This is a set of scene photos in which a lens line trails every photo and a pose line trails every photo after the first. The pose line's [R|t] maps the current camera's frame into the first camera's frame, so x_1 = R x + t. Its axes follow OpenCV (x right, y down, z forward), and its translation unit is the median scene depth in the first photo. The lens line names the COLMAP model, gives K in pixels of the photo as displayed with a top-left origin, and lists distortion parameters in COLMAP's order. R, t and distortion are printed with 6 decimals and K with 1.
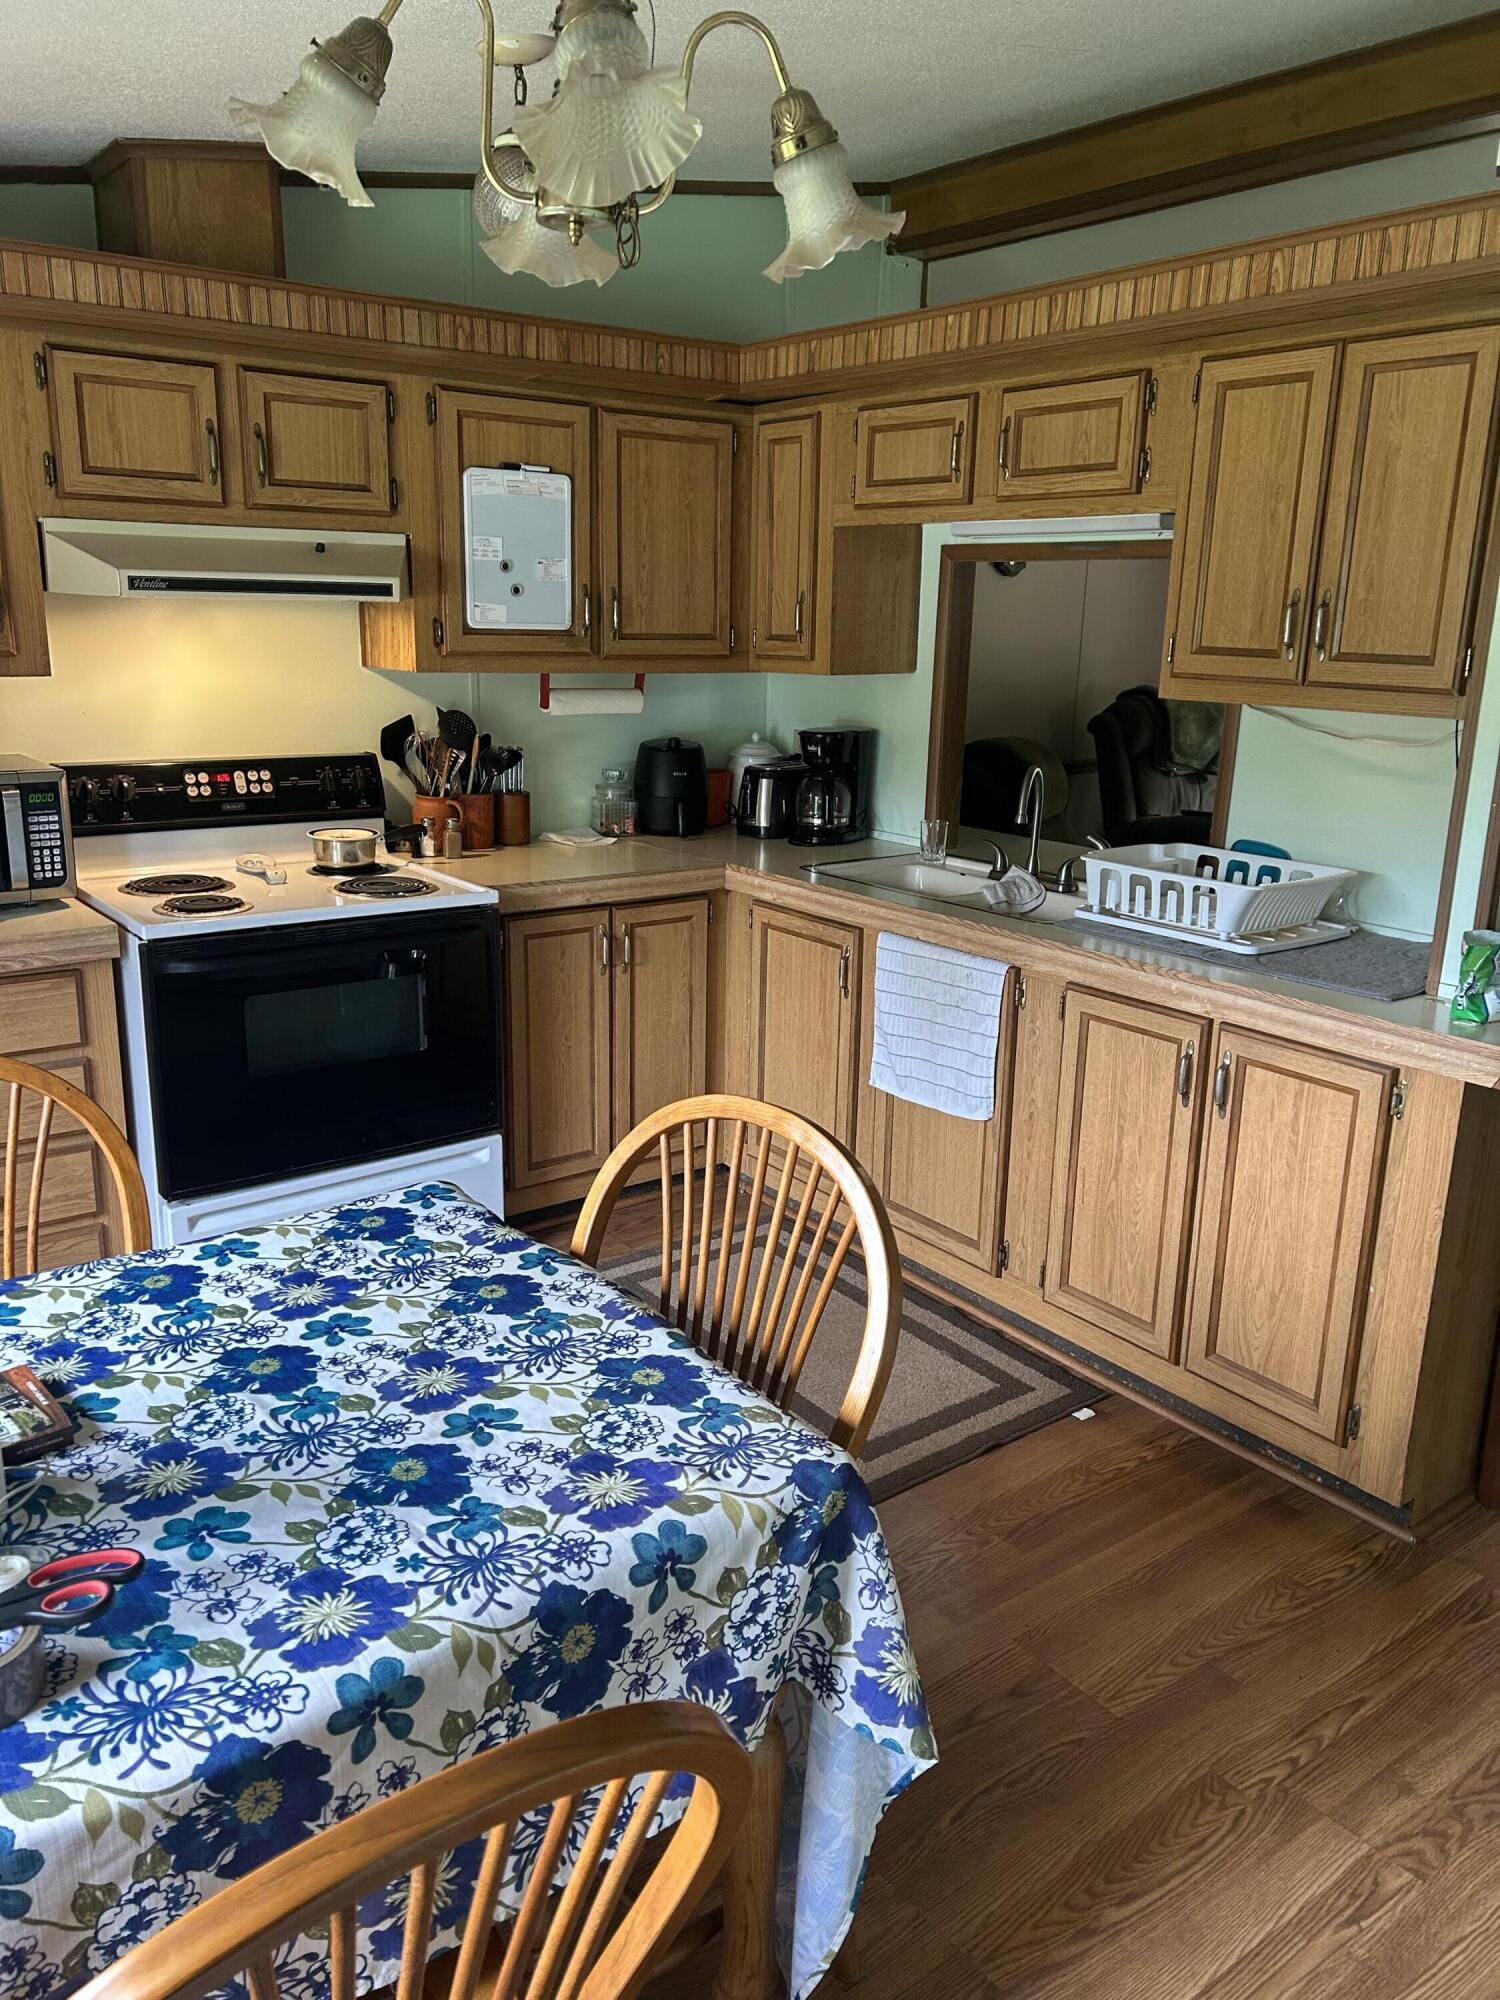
lens RADIAL K [[1496.5, 0, 733.8], [0, 1496.5, 1005.4], [0, 0, 1]] dist [0.054193, -0.064451]
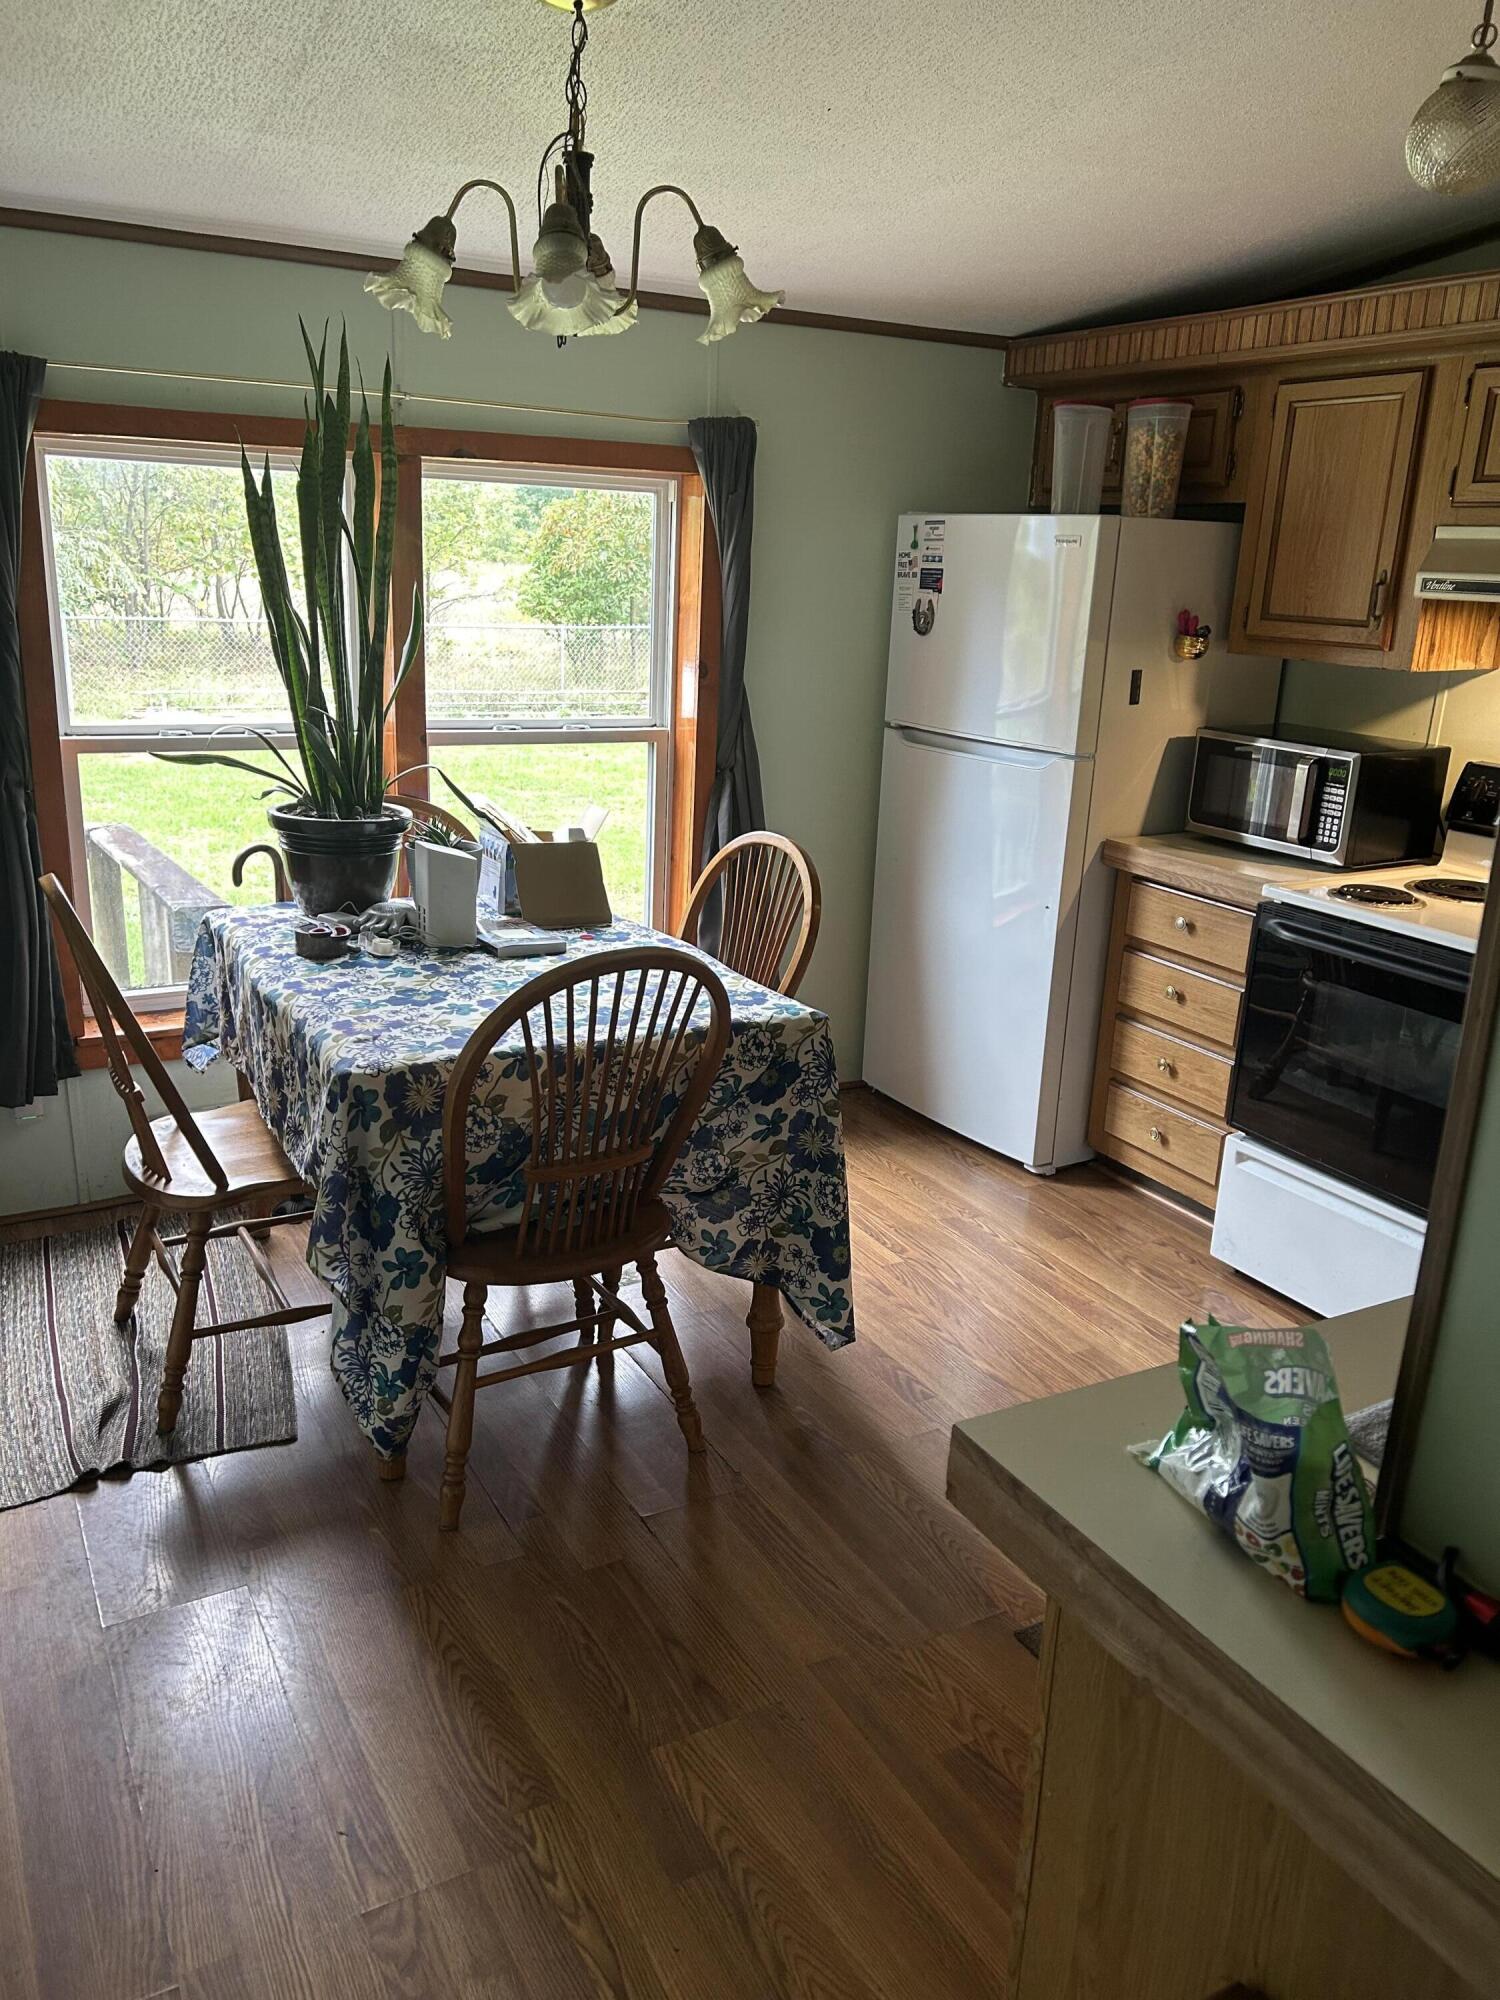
lens RADIAL K [[1496.5, 0, 735.0], [0, 1496.5, 1007.6], [0, 0, 1]] dist [0.054193, -0.064451]
pose [[-0.137623, 0.265825, -0.954147, 0.983842], [-0.299235, 0.907142, 0.295890, -0.236152], [0.944203, 0.326235, -0.045299, 0.902958]]
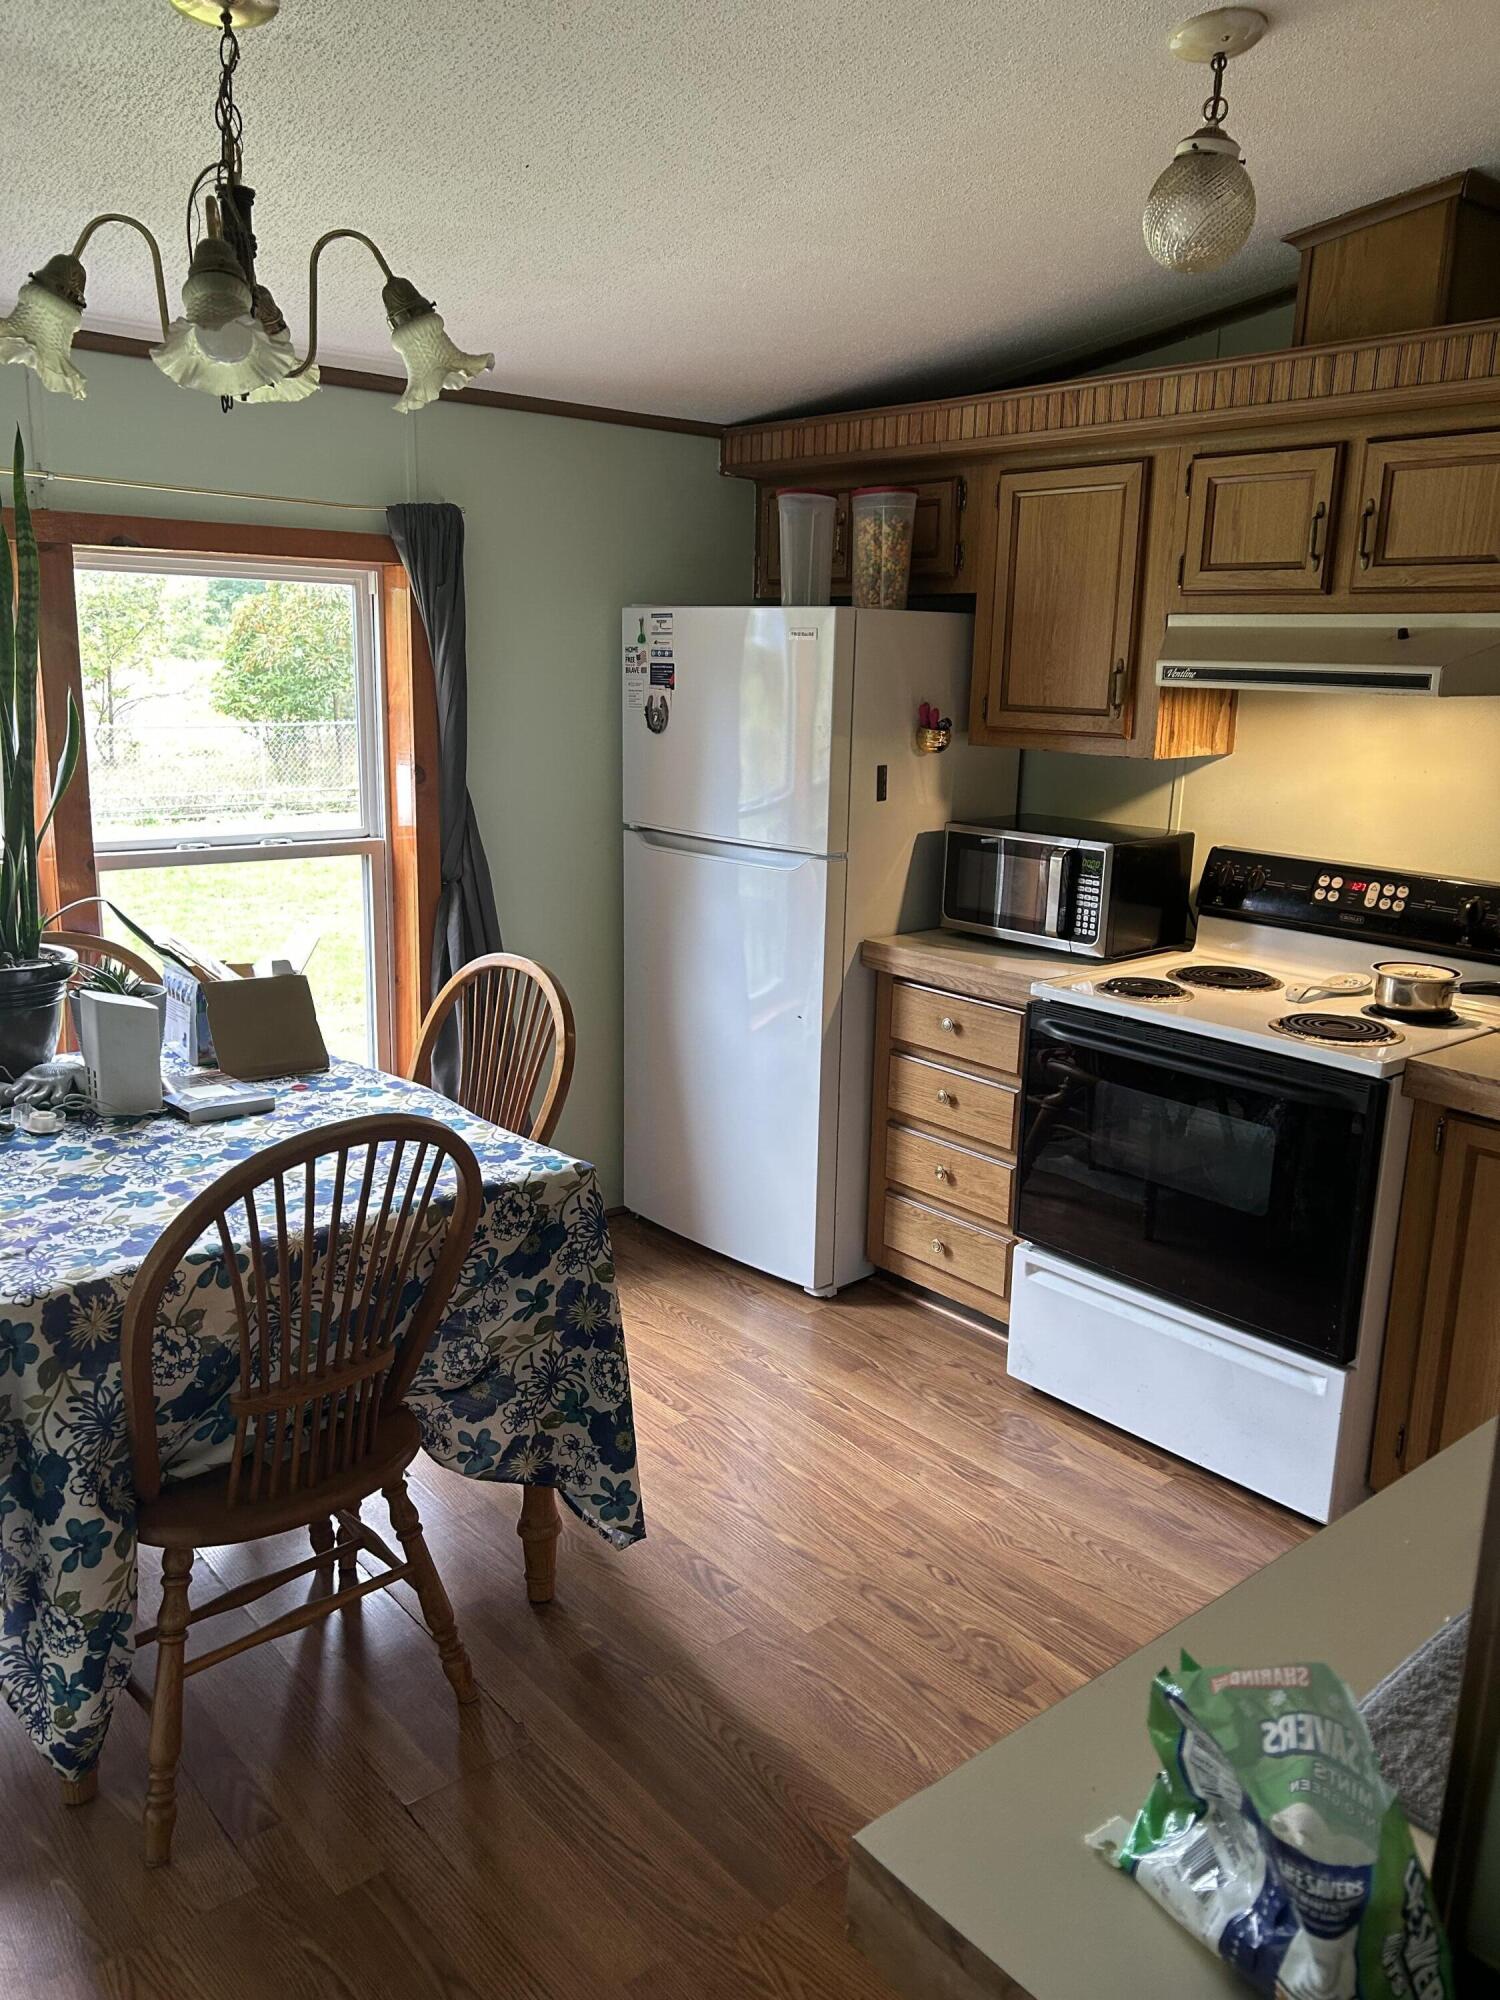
lens RADIAL K [[1496.5, 0, 760.5], [0, 1496.5, 1001.6], [0, 0, 1]] dist [0.054193, -0.064451]
pose [[0.065985, 0.209720, -0.975532, 0.838128], [-0.284717, 0.940976, 0.183033, -0.232640], [0.956338, 0.265673, 0.121801, 0.874708]]
